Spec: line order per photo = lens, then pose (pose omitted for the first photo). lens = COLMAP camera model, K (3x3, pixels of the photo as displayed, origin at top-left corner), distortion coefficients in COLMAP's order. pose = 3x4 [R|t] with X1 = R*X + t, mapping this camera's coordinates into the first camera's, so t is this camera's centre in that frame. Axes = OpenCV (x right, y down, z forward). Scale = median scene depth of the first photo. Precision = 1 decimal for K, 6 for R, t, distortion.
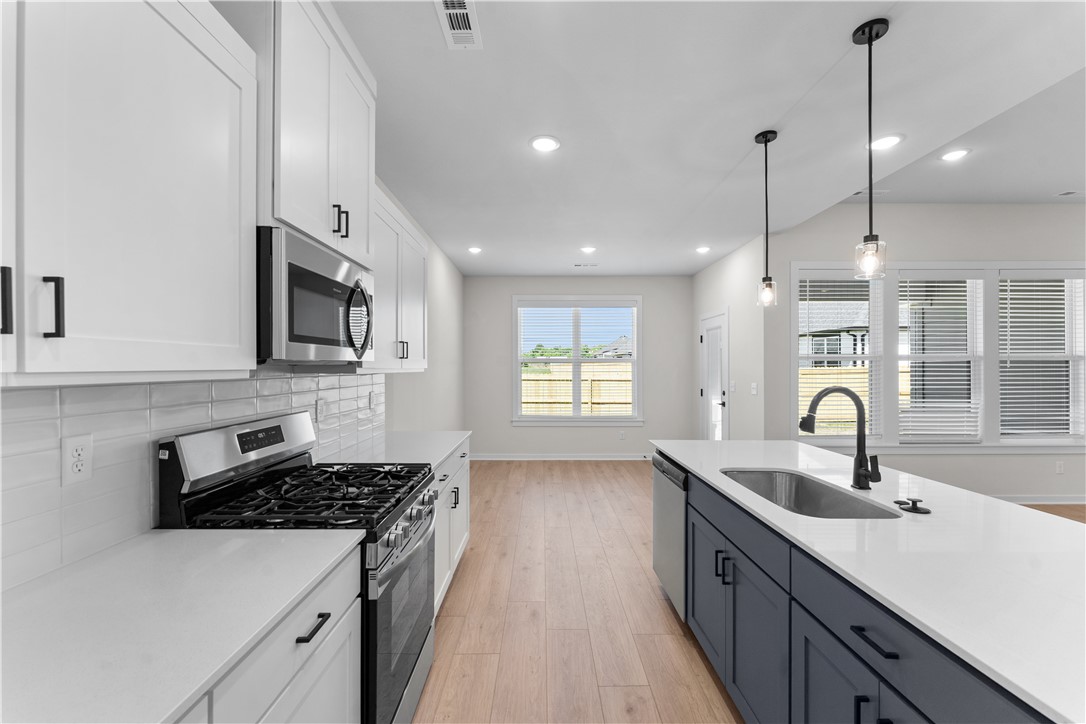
lens RADIAL K [[440.8, 0, 539.7], [0, 440.8, 364.3], [0, 0, 1]] dist [0.002487, -0.002770]
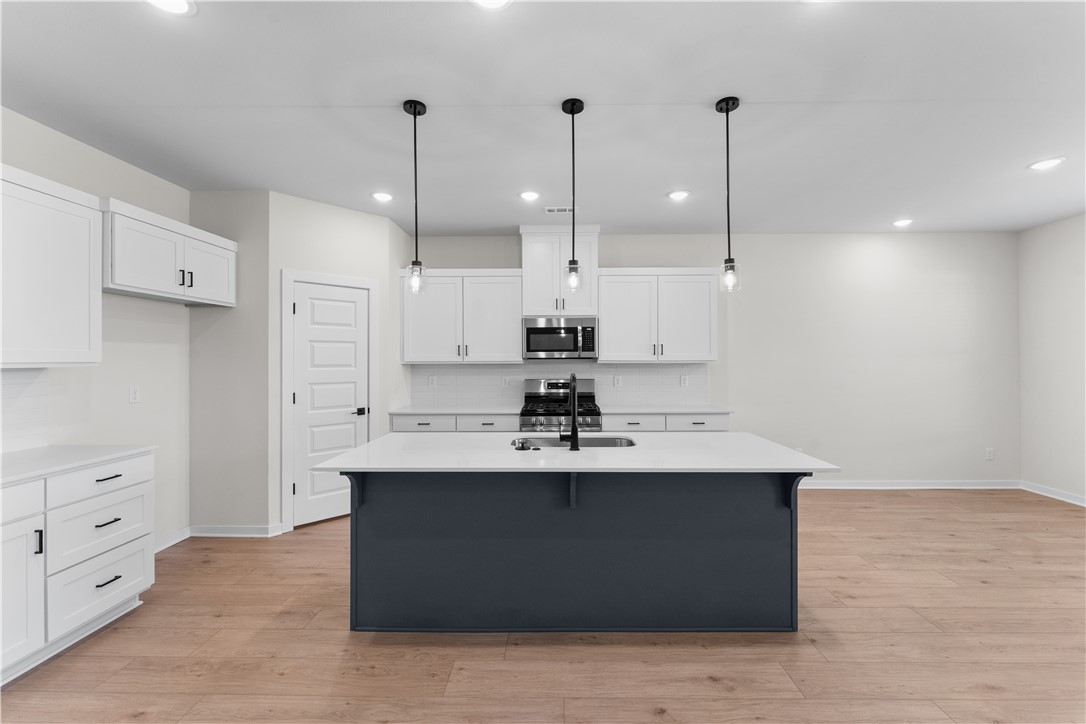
lens RADIAL K [[440.8, 0, 552.5], [0, 440.8, 358.5], [0, 0, 1]] dist [0.002487, -0.002770]
pose [[-0.011979, -0.004704, -0.999917, 0.839081], [0.009877, 0.999940, -0.004823, 0.003496], [0.999879, -0.009934, -0.011932, 0.384014]]
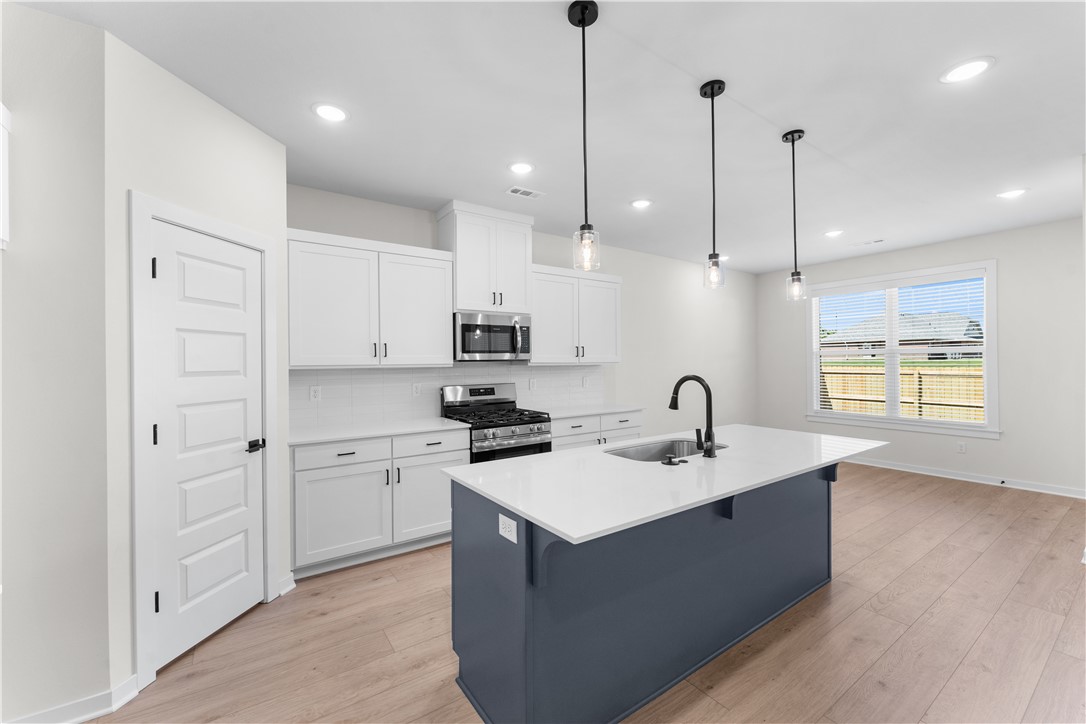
lens RADIAL K [[440.8, 0, 539.0], [0, 440.8, 360.7], [0, 0, 1]] dist [0.002487, -0.002770]
pose [[0.567889, -0.007489, -0.823071, 0.604621], [0.013542, 0.999908, 0.000246, -0.000257], [0.822994, -0.011286, 0.567938, -0.047018]]
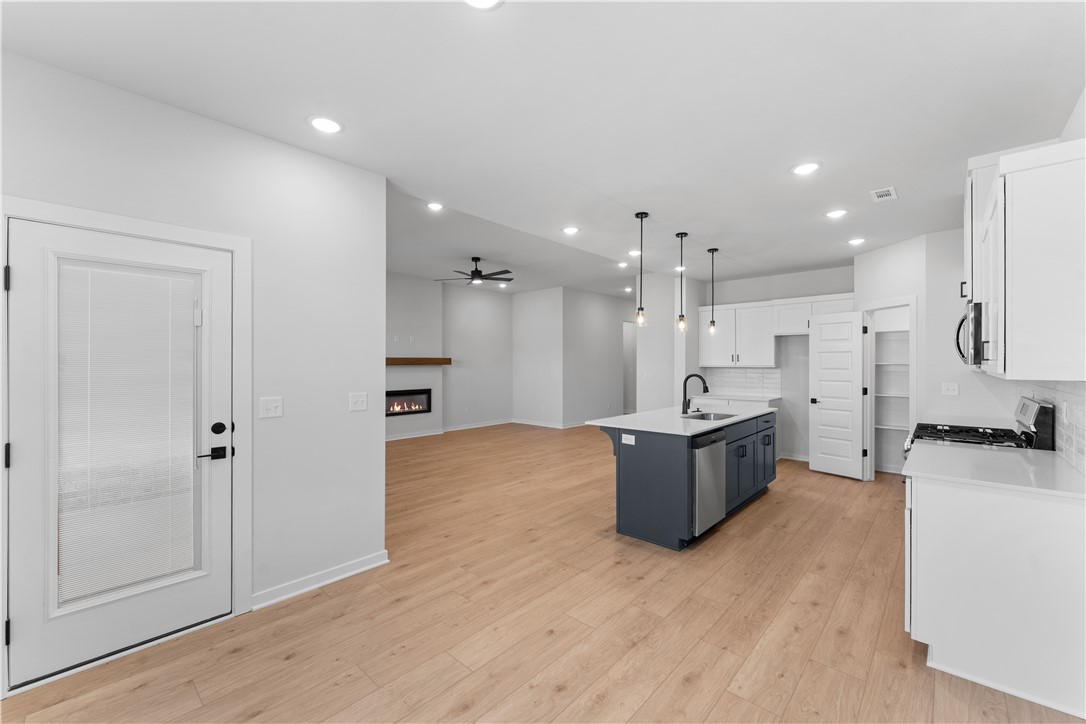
lens RADIAL K [[440.8, 0, 539.4], [0, 440.8, 360.1], [0, 0, 1]] dist [0.002487, -0.002770]
pose [[-0.738992, 0.002494, 0.673710, -0.150979], [-0.004941, 0.999946, -0.009122, -0.000740], [-0.673696, -0.010070, -0.738940, 1.399305]]
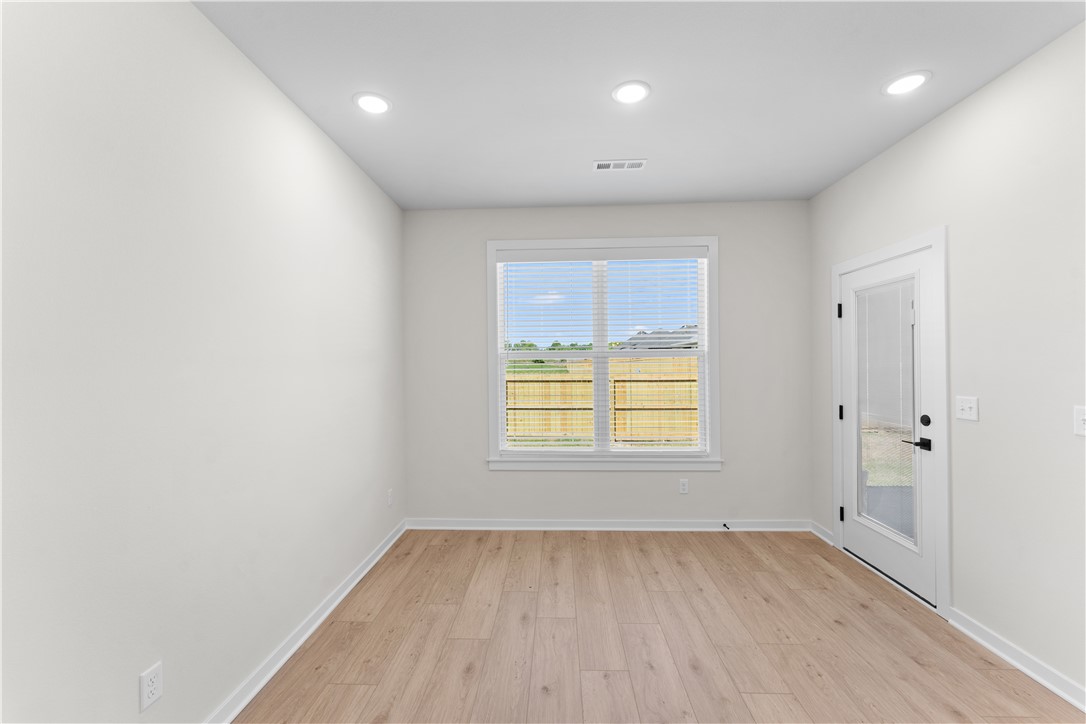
lens RADIAL K [[440.8, 0, 540.2], [0, 440.8, 359.8], [0, 0, 1]] dist [0.002487, -0.002770]
pose [[0.999260, -0.008812, -0.037436, 0.041522], [0.008635, 0.999951, -0.004872, 0.001153], [0.037477, 0.004545, 0.999287, 0.656457]]
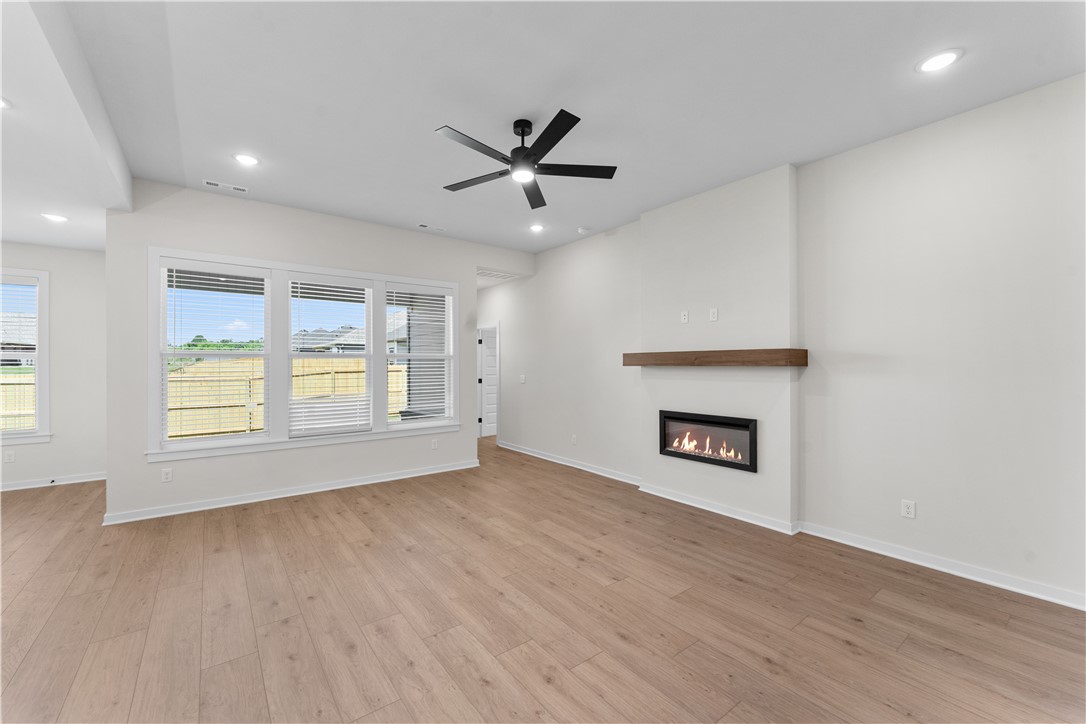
lens RADIAL K [[440.8, 0, 538.0], [0, 440.8, 363.2], [0, 0, 1]] dist [0.002487, -0.002770]
pose [[0.798112, -0.000873, 0.602509, 0.680331], [-0.001391, 0.999994, 0.003290, -0.001687], [-0.602508, -0.003464, 0.798106, -0.186242]]
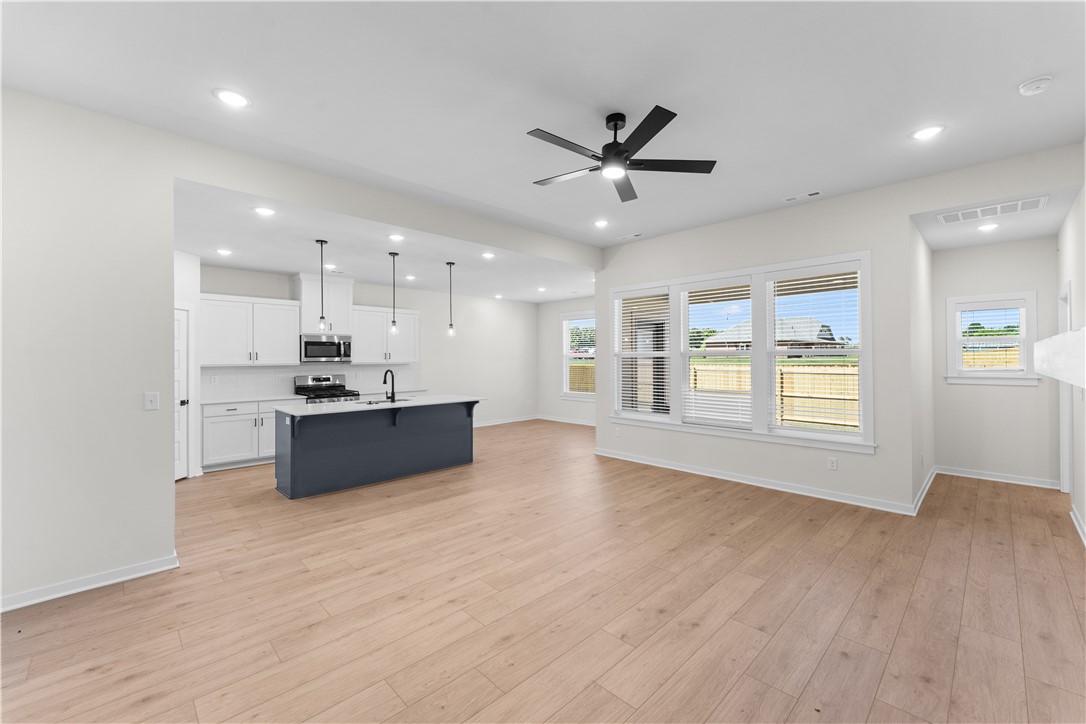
lens RADIAL K [[440.8, 0, 539.1], [0, 440.8, 354.7], [0, 0, 1]] dist [0.002487, -0.002770]
pose [[0.698411, -0.008094, -0.715651, 1.481715], [0.008608, 0.999959, -0.002909, -0.015235], [0.715645, -0.004129, 0.698452, -0.172989]]
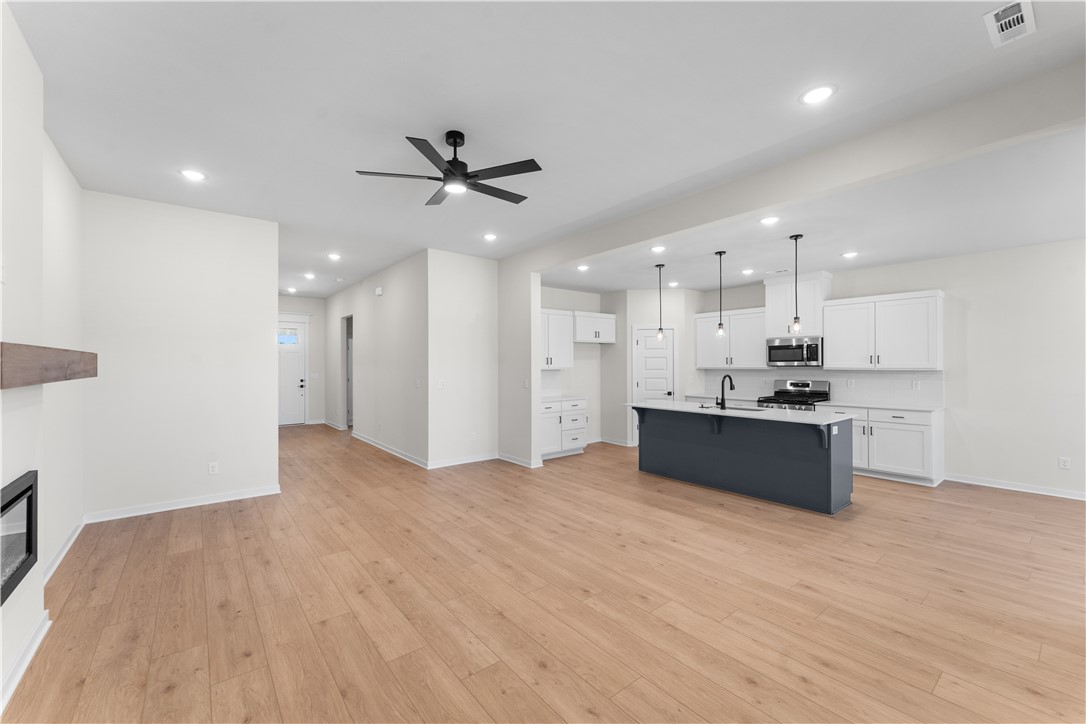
lens RADIAL K [[440.8, 0, 539.9], [0, 440.8, 357.8], [0, 0, 1]] dist [0.002487, -0.002770]
pose [[-0.782980, -0.007539, -0.622001, 1.419014], [0.006575, 0.999770, -0.020394, -0.004158], [0.622012, -0.020058, -0.782751, 1.027845]]
